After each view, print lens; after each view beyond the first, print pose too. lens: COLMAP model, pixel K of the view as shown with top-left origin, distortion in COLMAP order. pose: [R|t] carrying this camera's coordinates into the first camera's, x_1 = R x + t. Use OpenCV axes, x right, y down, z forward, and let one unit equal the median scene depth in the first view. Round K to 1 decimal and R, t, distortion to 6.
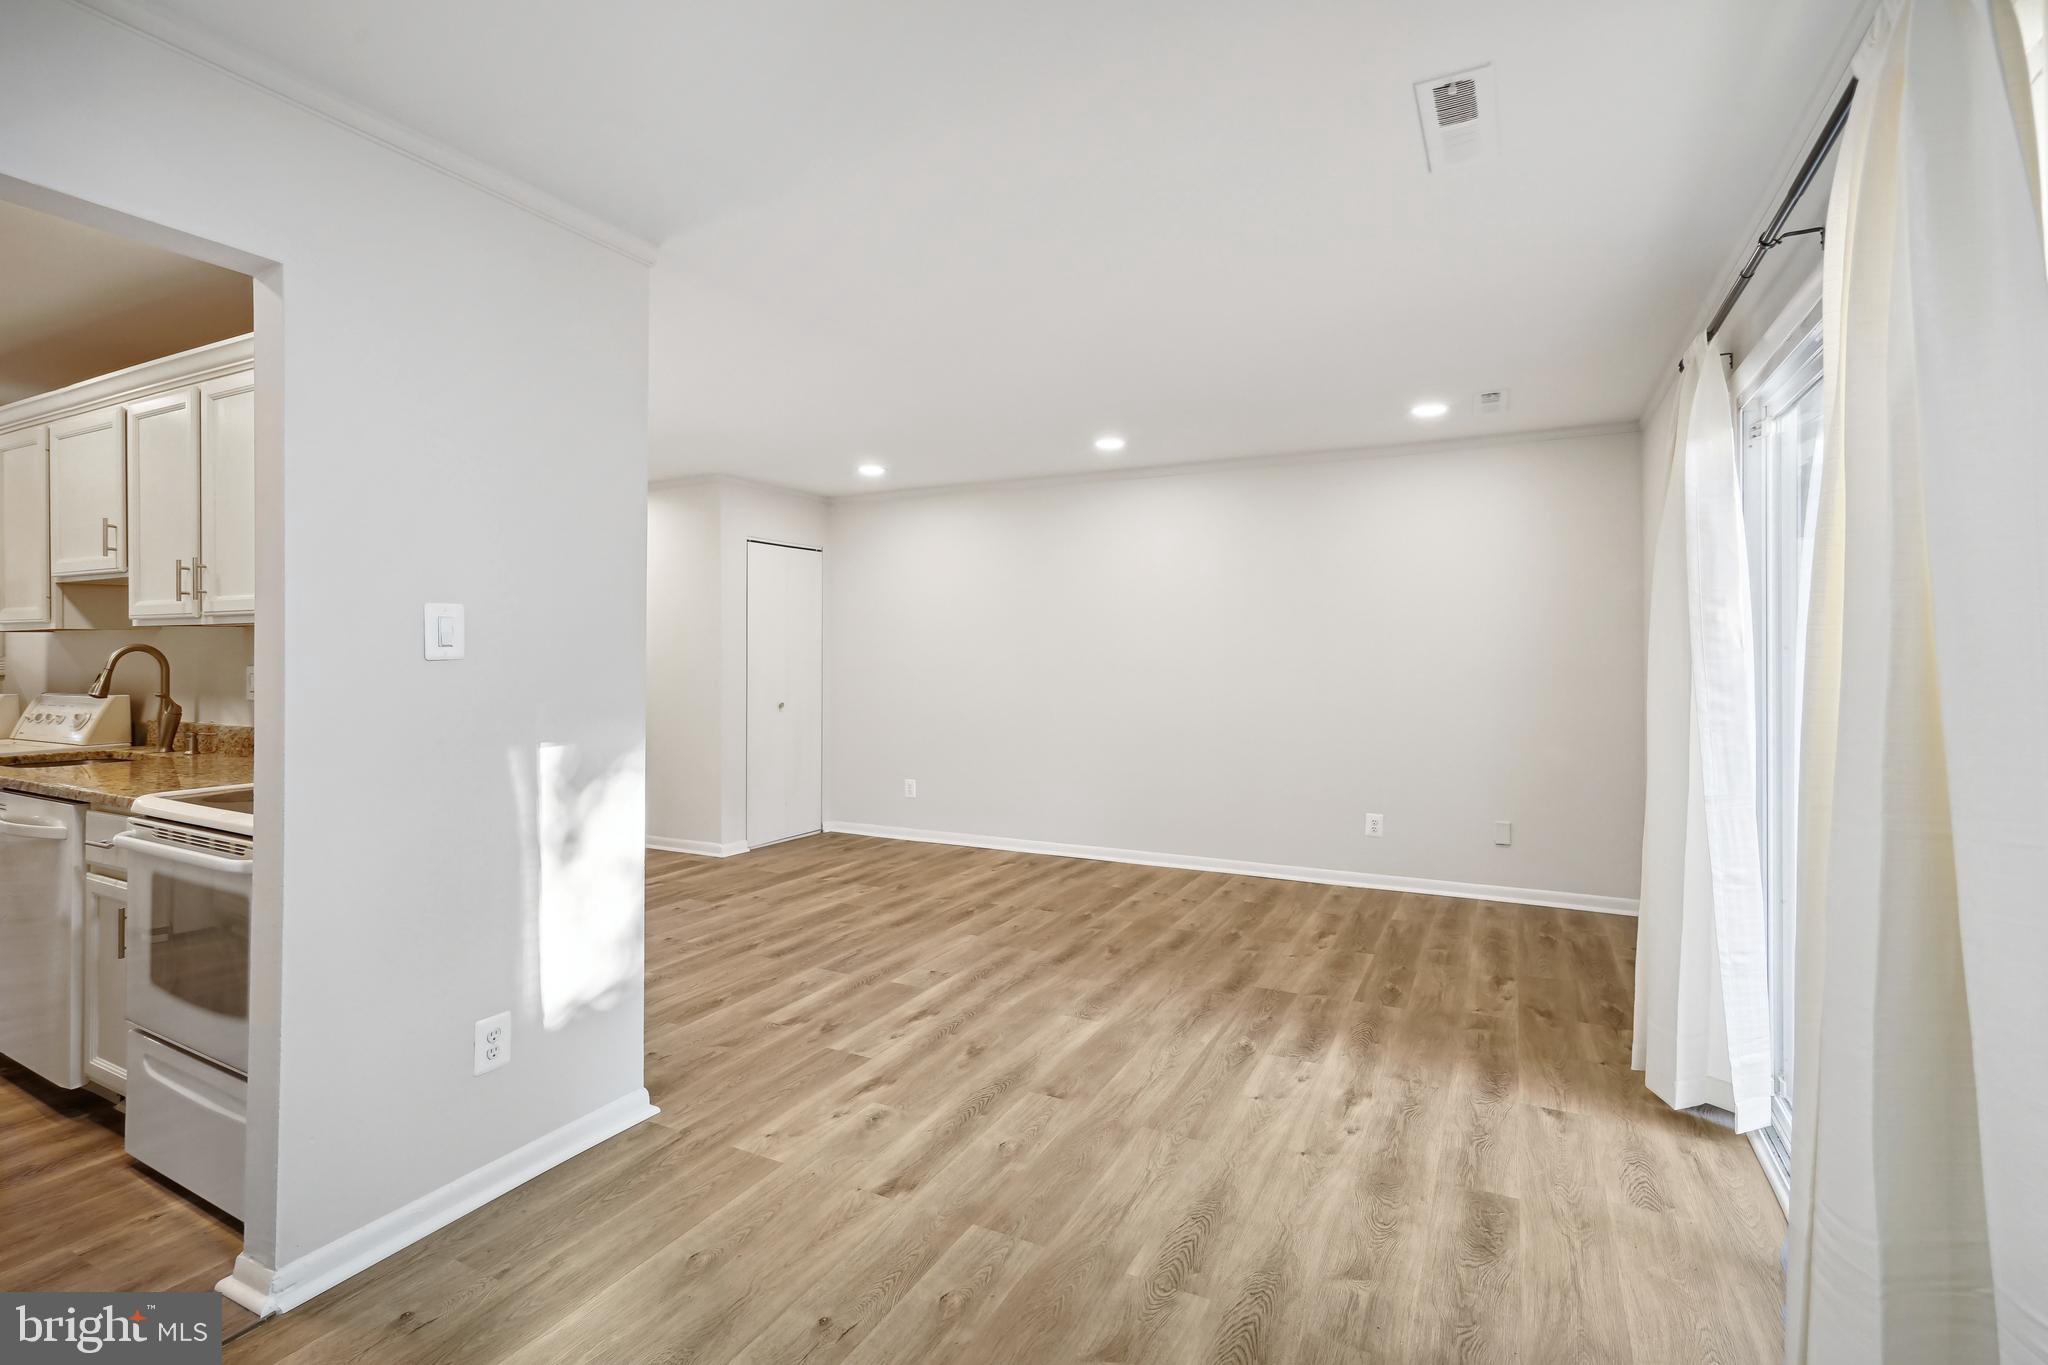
lens RADIAL K [[949.1, 0, 1022.7], [0, 949.1, 654.4], [0, 0, 1]] dist [-0.000253, 0.000497]
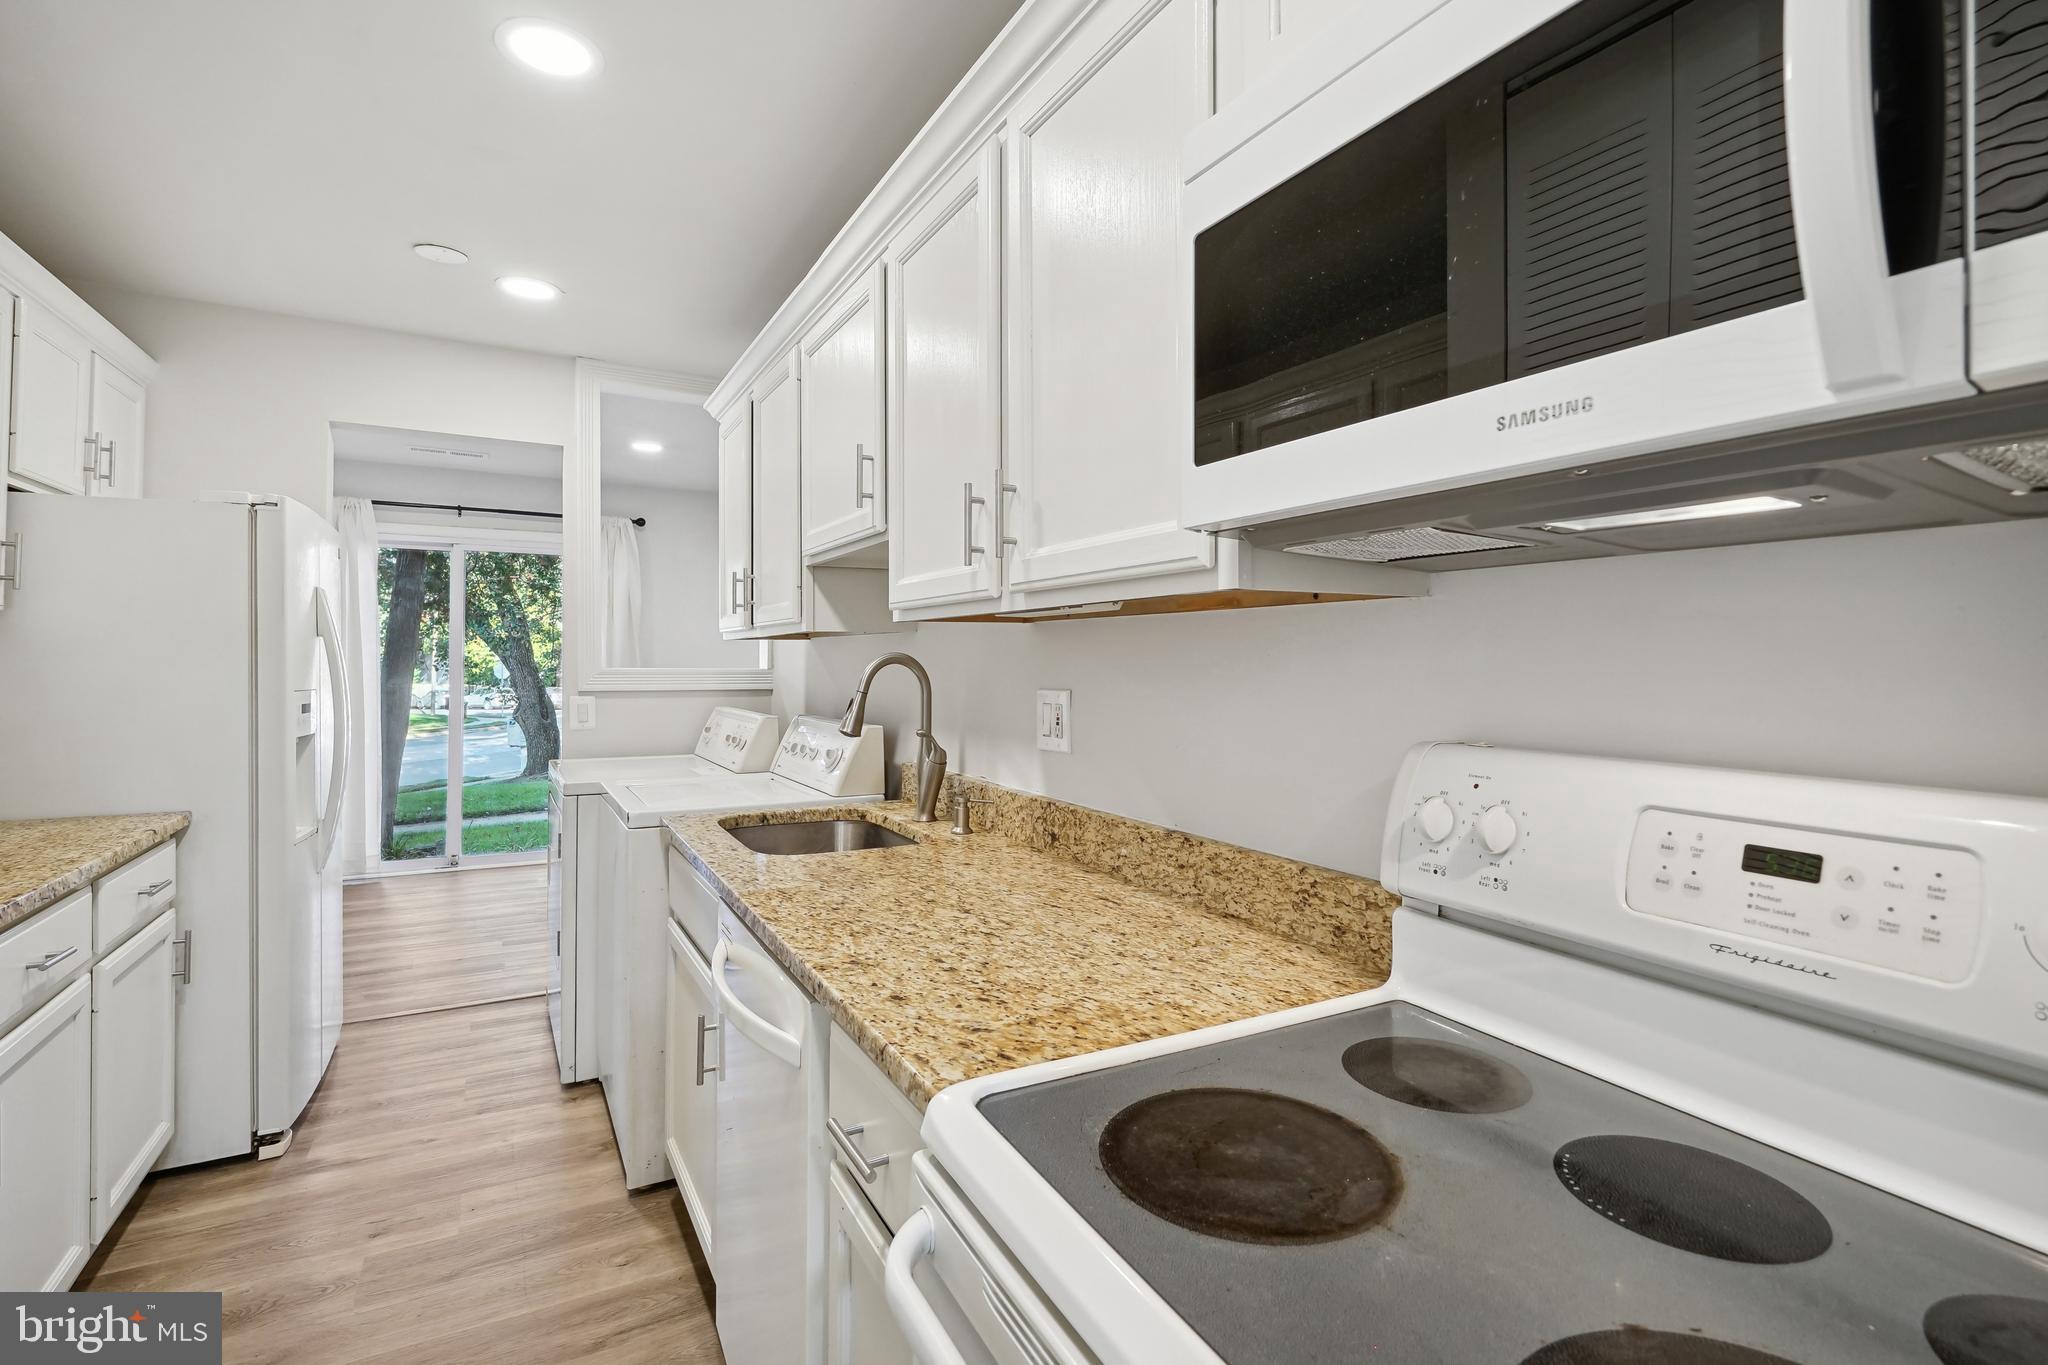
lens RADIAL K [[937.1, 0, 1024.0], [0, 937.1, 682.5], [0, 0, 1]] dist [-0.001560, 0.000061]
pose [[0.831748, 0.016309, -0.554914, -0.503230], [-0.006586, 0.999788, 0.019513, -0.003603], [0.555114, -0.012576, 0.831679, 0.515843]]
